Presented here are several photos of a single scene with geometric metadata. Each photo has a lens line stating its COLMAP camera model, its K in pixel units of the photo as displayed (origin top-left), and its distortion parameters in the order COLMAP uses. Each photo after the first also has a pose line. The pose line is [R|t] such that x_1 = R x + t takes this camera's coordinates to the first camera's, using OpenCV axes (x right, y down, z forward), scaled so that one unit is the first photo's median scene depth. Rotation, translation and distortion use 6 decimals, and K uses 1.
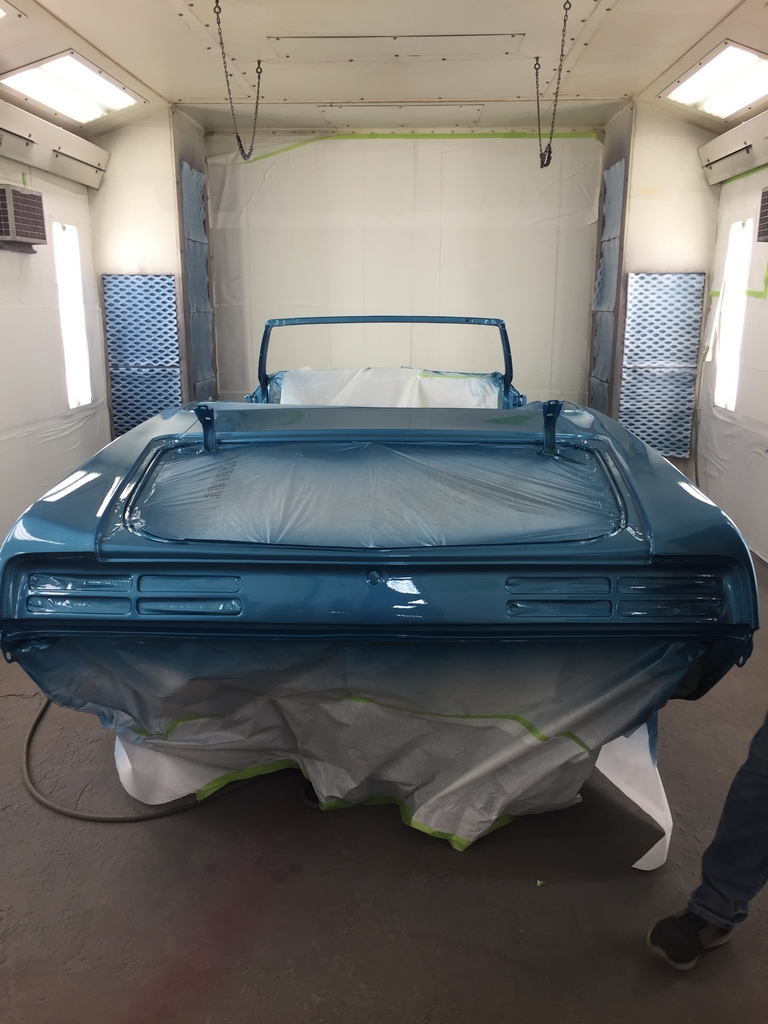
lens RADIAL K [[869.6, 0, 385.1], [0, 869.6, 508.2], [0, 0, 1]] dist [0.099825, -0.142029]
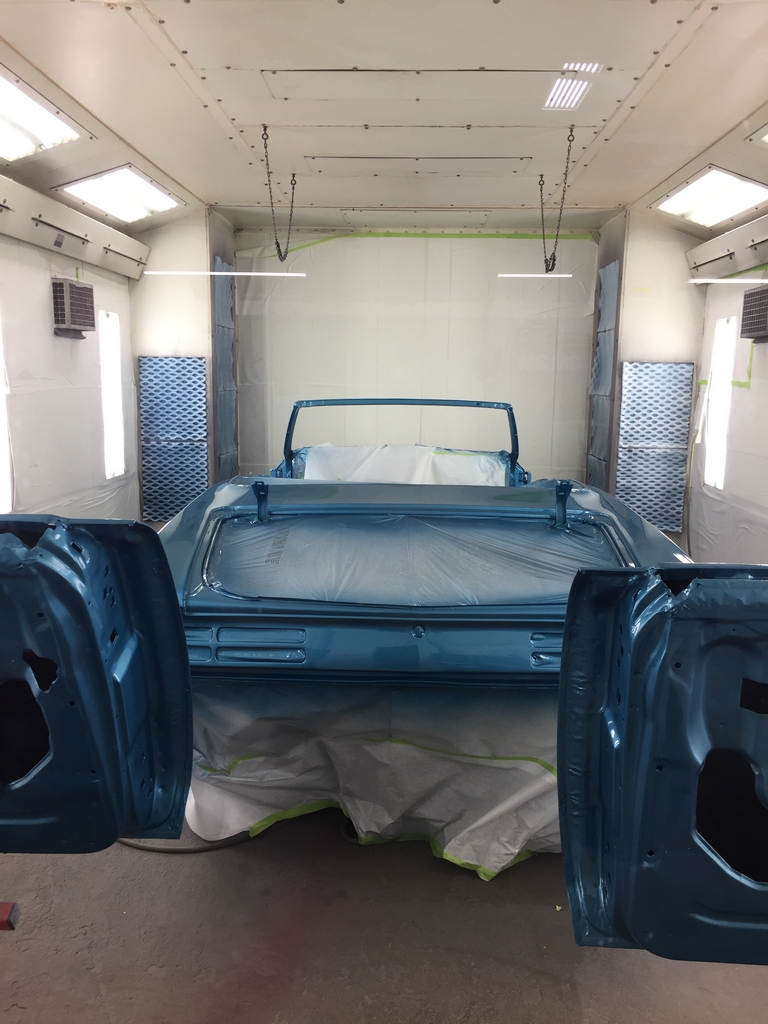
lens RADIAL K [[866.5, 0, 384.8], [0, 866.5, 509.2], [0, 0, 1]] dist [0.085325, -0.101566]
pose [[0.999893, 0.012960, 0.006798, -0.022941], [-0.012391, 0.996889, -0.077839, 0.002211], [-0.007786, 0.077747, 0.996943, -0.059684]]
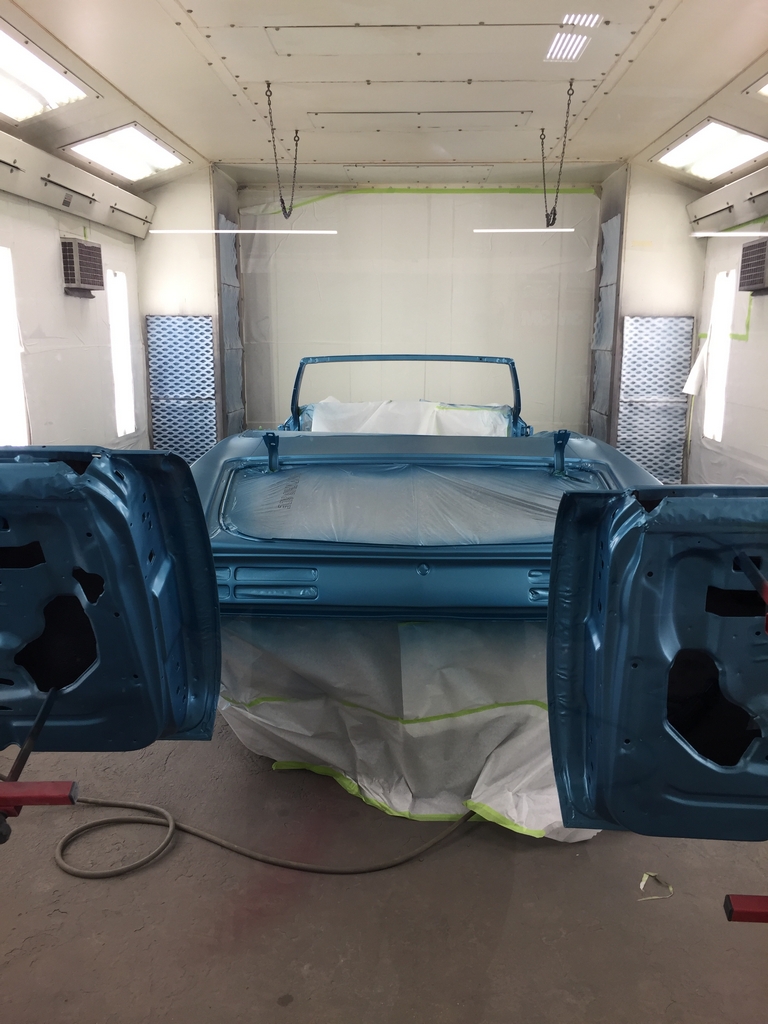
lens RADIAL K [[864.6, 0, 388.3], [0, 864.6, 511.8], [0, 0, 1]] dist [0.089036, -0.125072]
pose [[0.999981, 0.003734, 0.004911, -0.023330], [-0.003584, 0.999536, -0.030264, 0.011539], [-0.005022, 0.030246, 0.999530, -0.082526]]
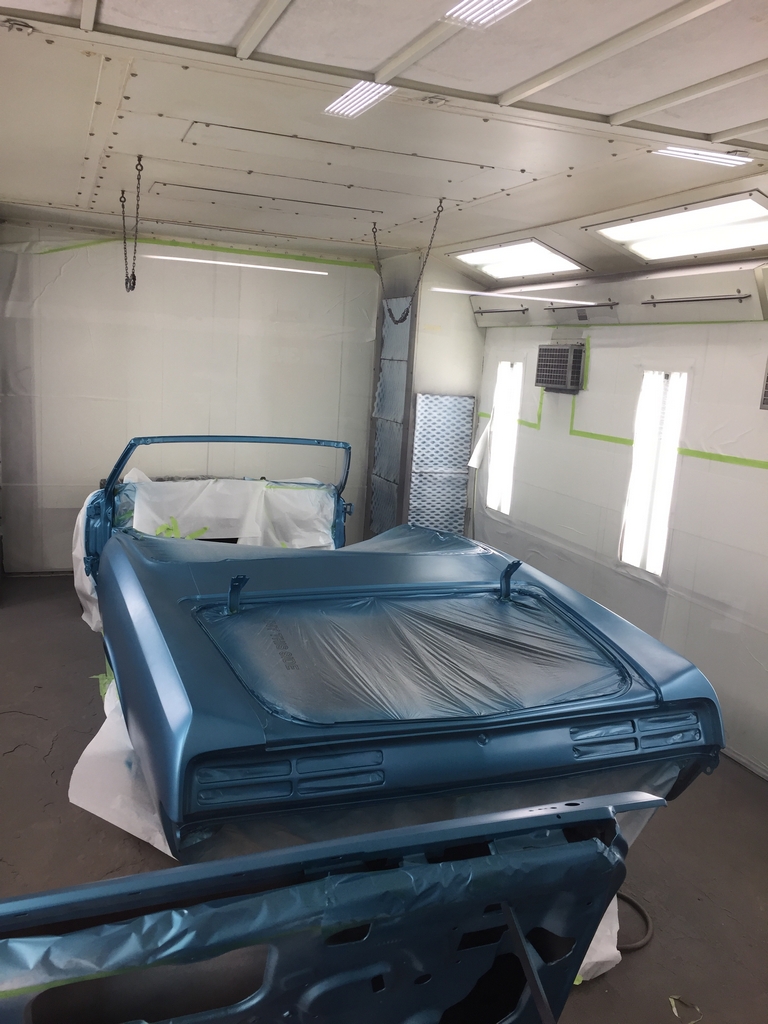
lens RADIAL K [[866.5, 0, 384.8], [0, 866.5, 509.2], [0, 0, 1]] dist [0.085325, -0.101566]
pose [[0.920871, -0.008771, 0.389769, -0.208803], [0.026129, 0.998888, -0.039255, -0.068146], [-0.388991, 0.046333, 0.920076, -0.035807]]
